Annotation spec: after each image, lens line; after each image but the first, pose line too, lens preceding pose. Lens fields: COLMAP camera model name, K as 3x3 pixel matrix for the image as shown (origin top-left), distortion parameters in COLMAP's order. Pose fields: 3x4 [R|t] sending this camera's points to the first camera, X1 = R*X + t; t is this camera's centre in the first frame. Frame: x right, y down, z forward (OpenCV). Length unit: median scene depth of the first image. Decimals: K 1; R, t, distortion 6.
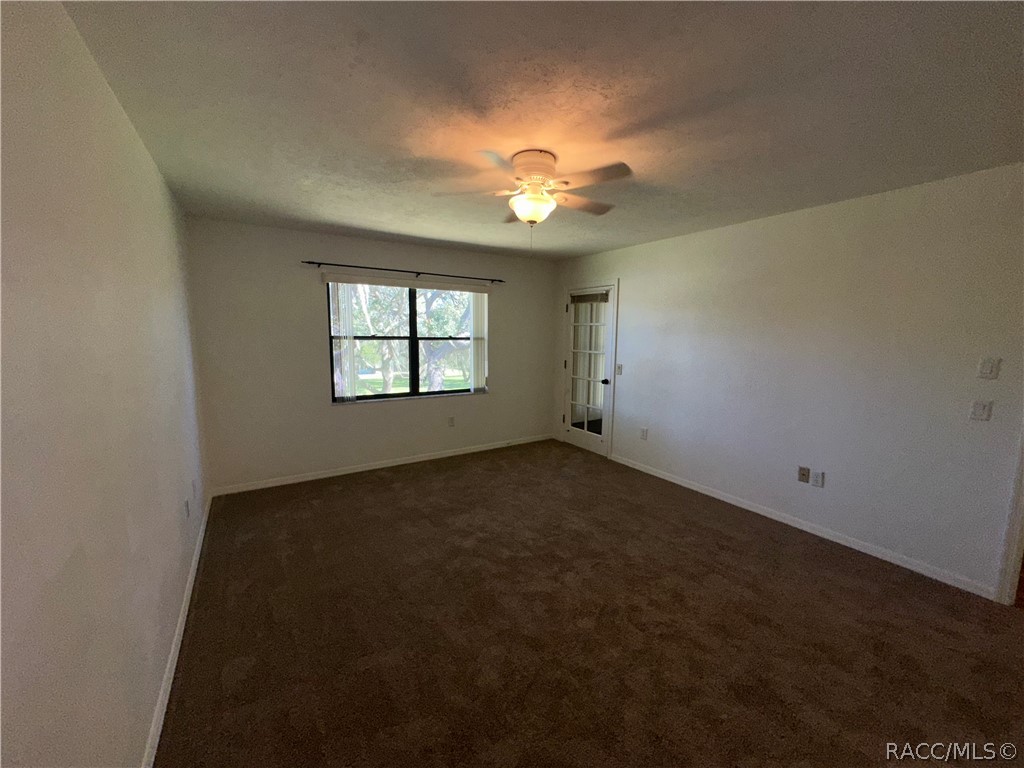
lens RADIAL K [[408.7, 0, 509.5], [0, 408.7, 386.2], [0, 0, 1]] dist [-0.001644, -0.000466]
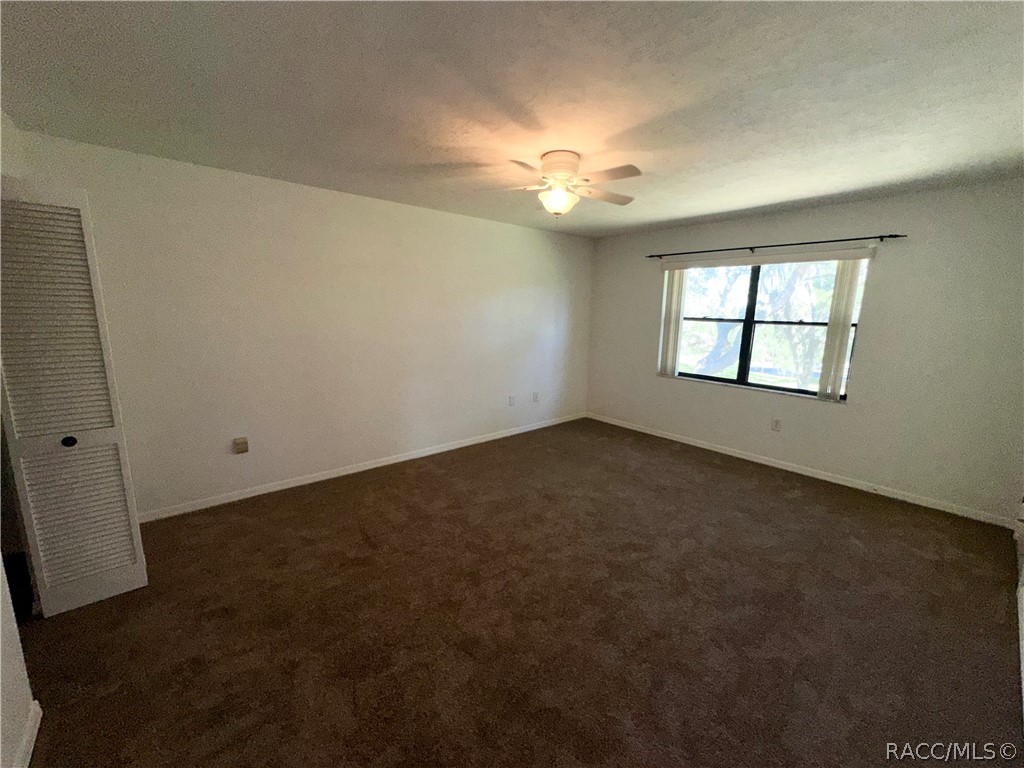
lens RADIAL K [[408.7, 0, 508.0], [0, 408.7, 381.4], [0, 0, 1]] dist [-0.001644, -0.000466]
pose [[0.127020, 0.164394, -0.978182, 0.608162], [-0.152619, 0.977666, 0.144489, -0.036741], [0.980089, 0.130936, 0.149272, 0.363113]]
